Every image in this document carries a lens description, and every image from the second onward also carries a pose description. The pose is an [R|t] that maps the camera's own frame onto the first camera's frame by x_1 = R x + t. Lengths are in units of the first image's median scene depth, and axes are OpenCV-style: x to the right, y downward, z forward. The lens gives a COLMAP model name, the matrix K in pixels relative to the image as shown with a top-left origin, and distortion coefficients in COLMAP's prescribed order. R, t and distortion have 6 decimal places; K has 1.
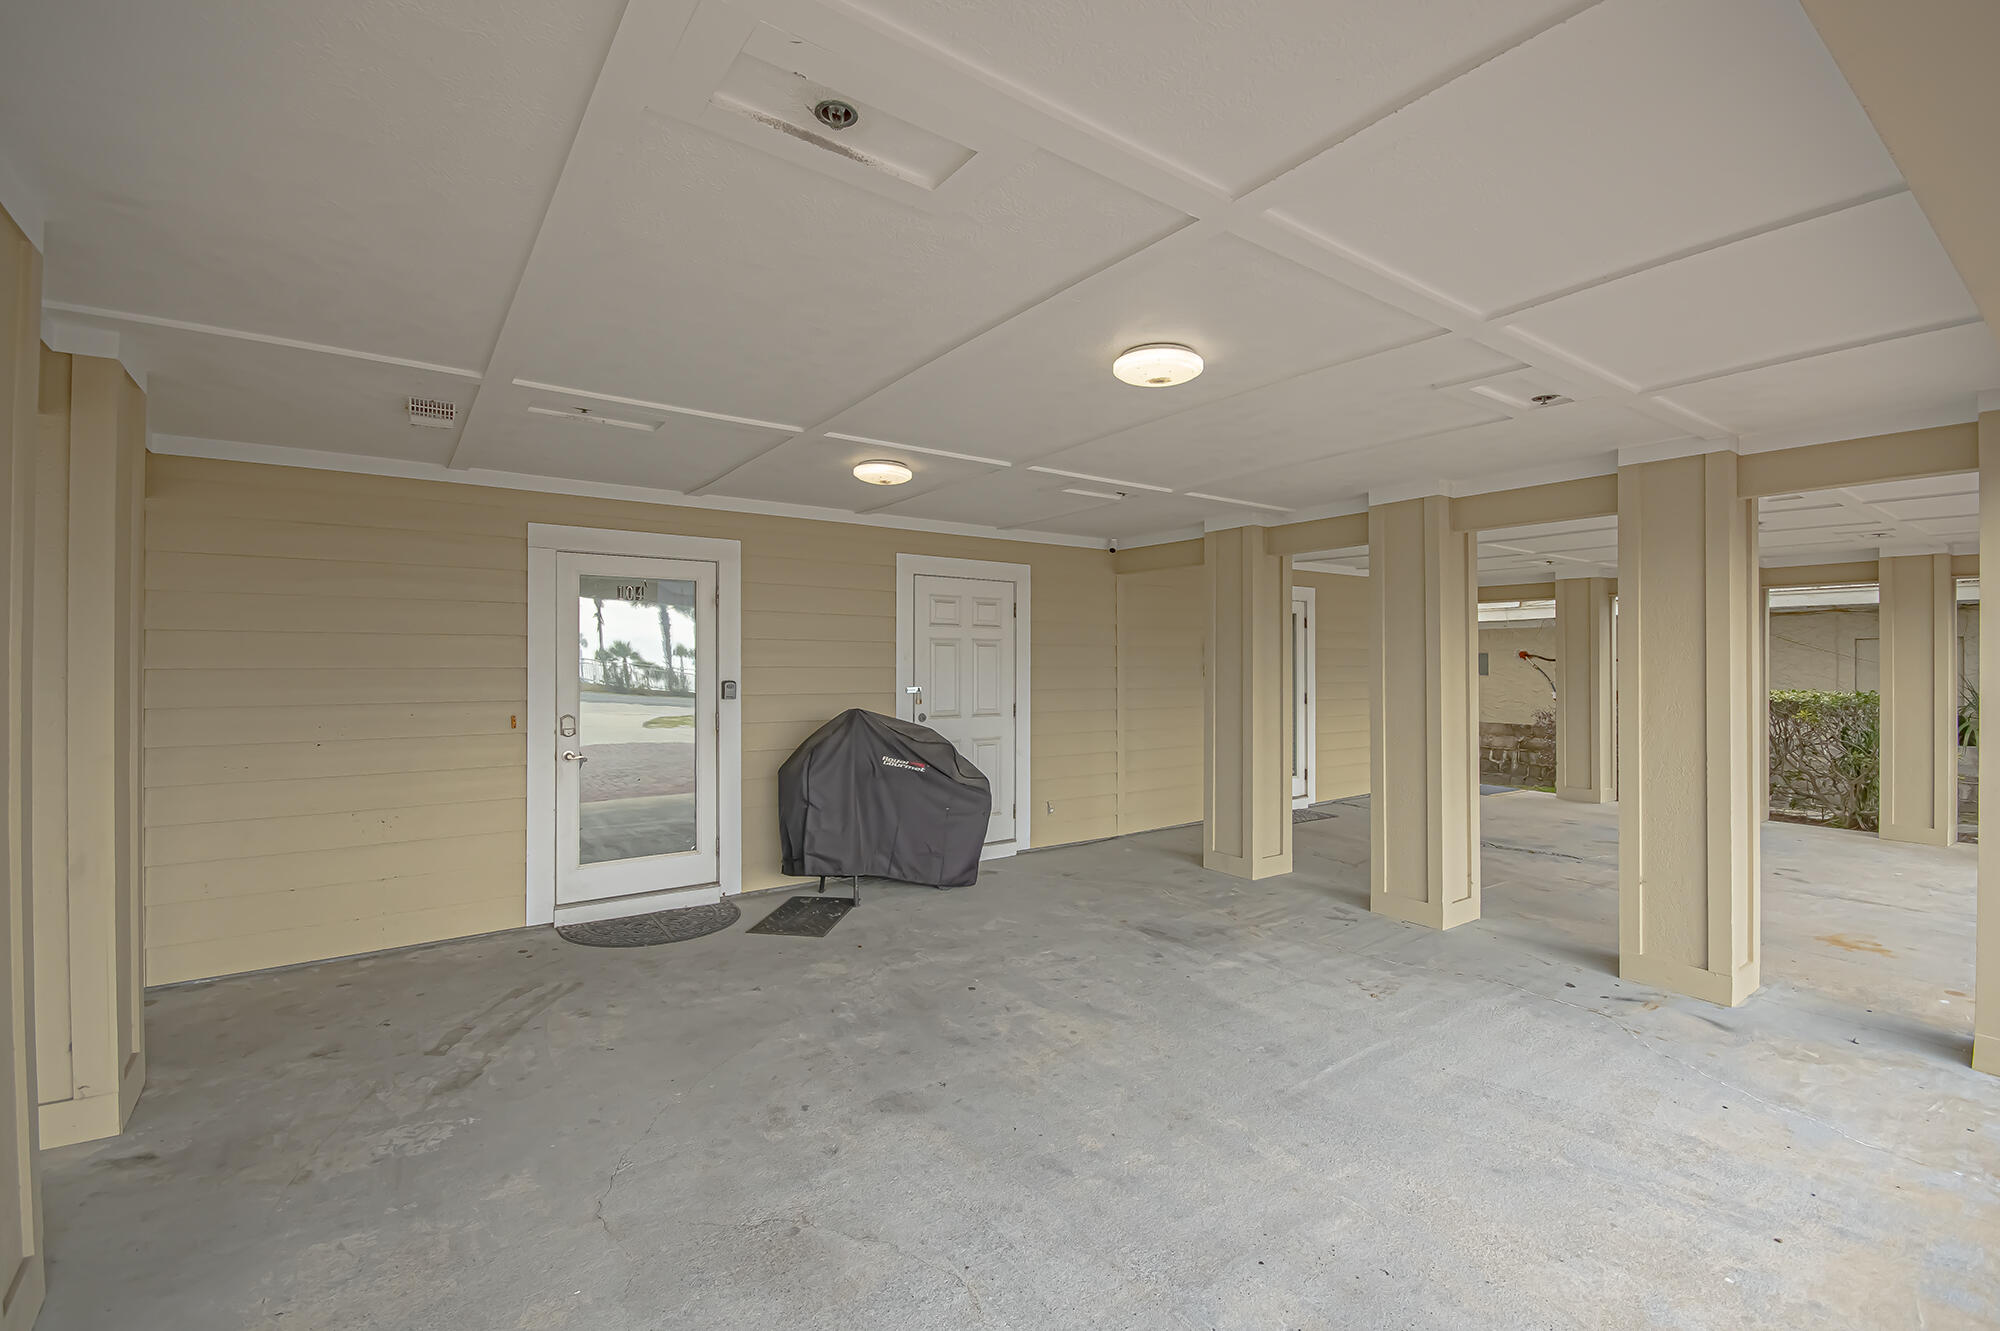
lens RADIAL K [[886.6, 0, 1001.3], [0, 886.6, 658.0], [0, 0, 1]] dist [0.006248, -0.012188]
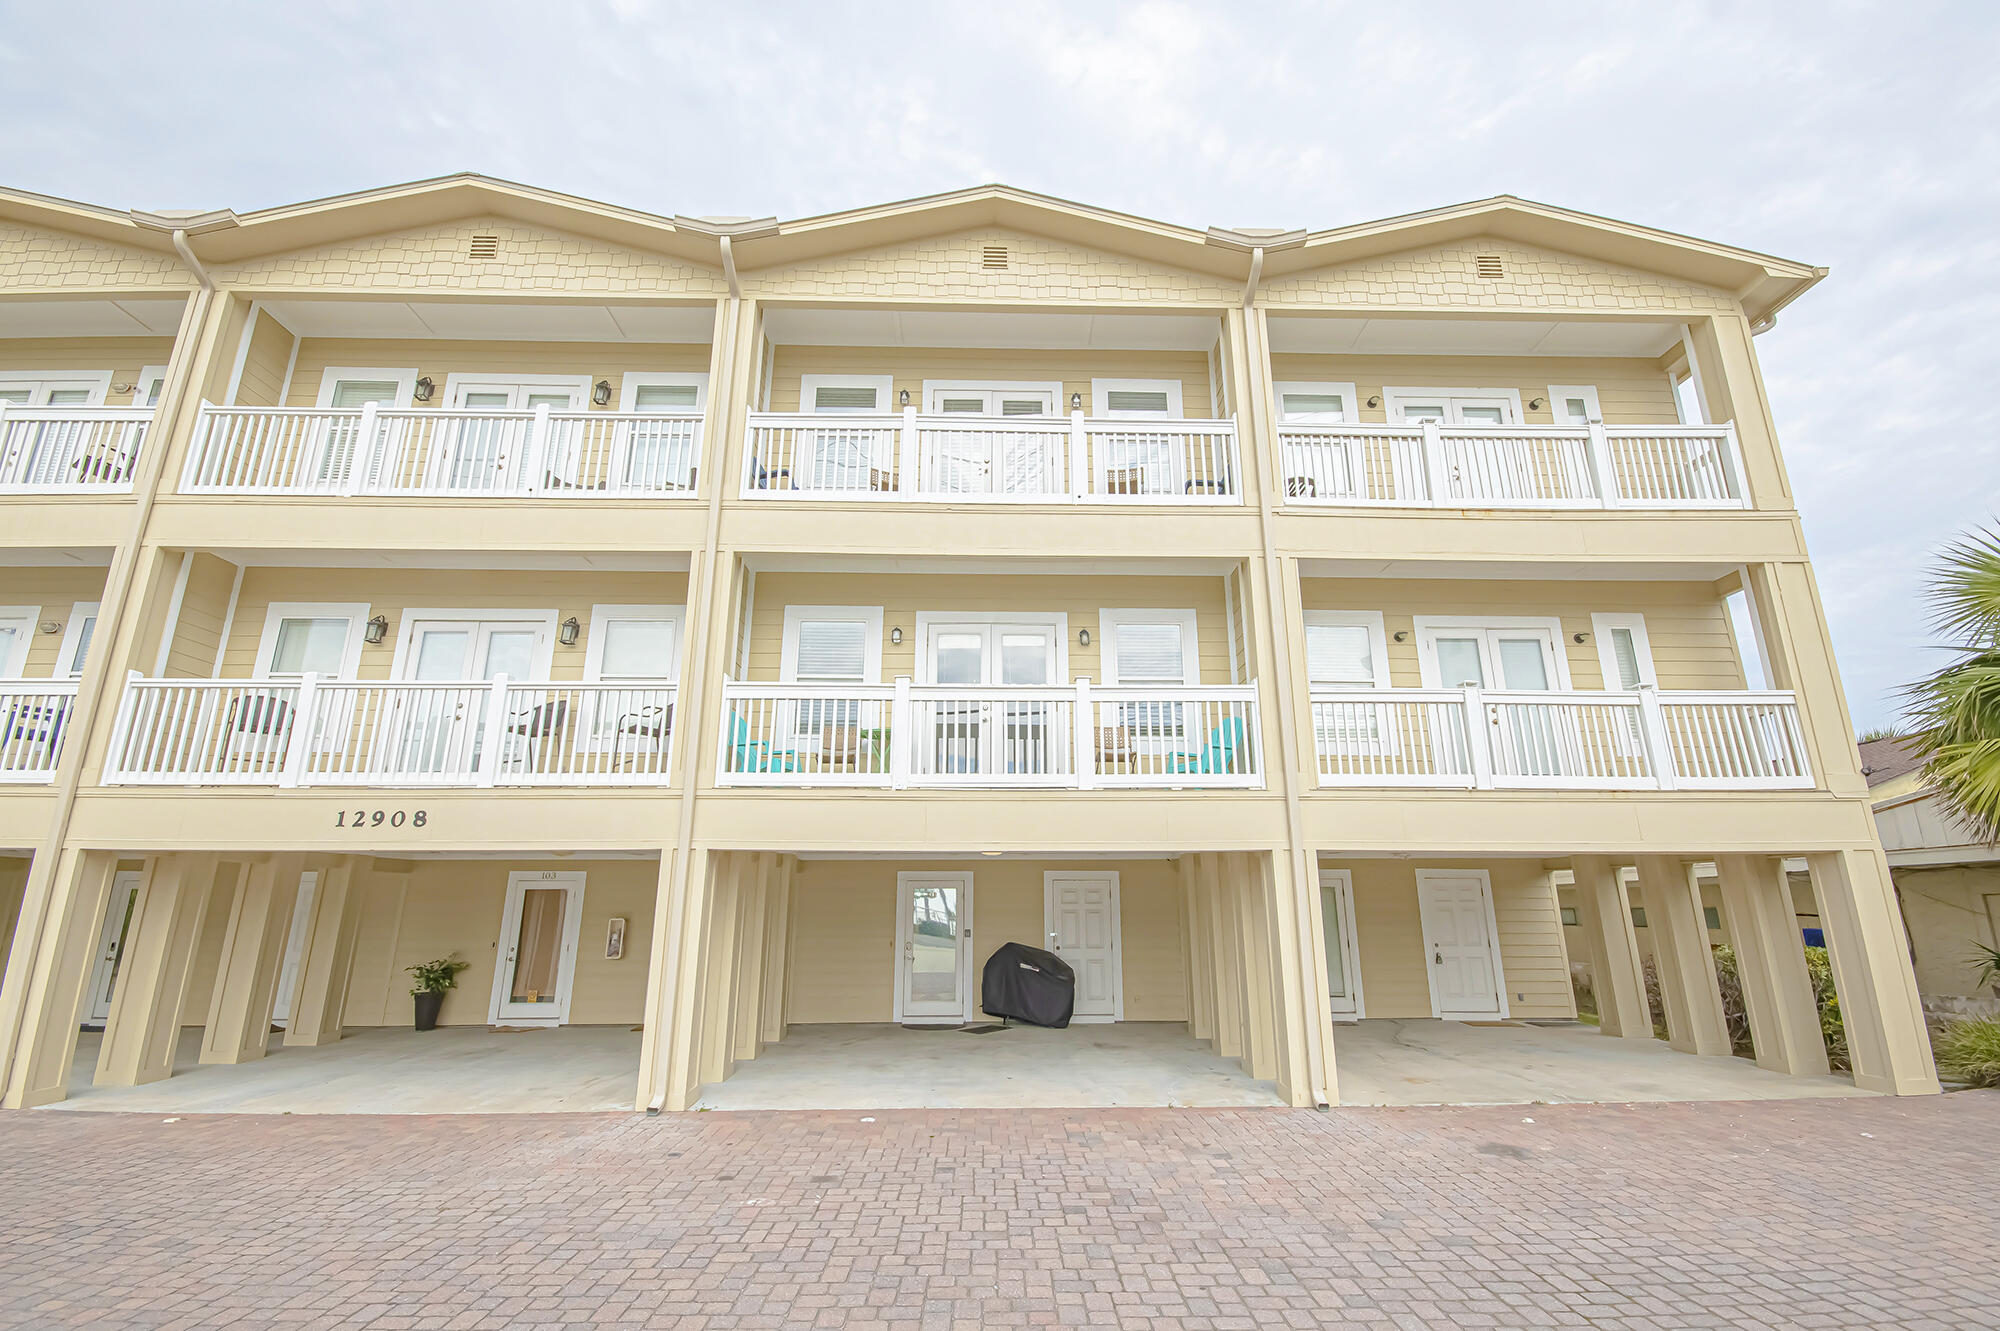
lens RADIAL K [[886.6, 0, 1000.6], [0, 886.6, 670.7], [0, 0, 1]] dist [0.006248, -0.012188]
pose [[0.815075, -0.167561, -0.554595, 1.184602], [0.007403, 0.960197, -0.279226, 0.022616], [0.579308, 0.223485, 0.783873, -0.983359]]
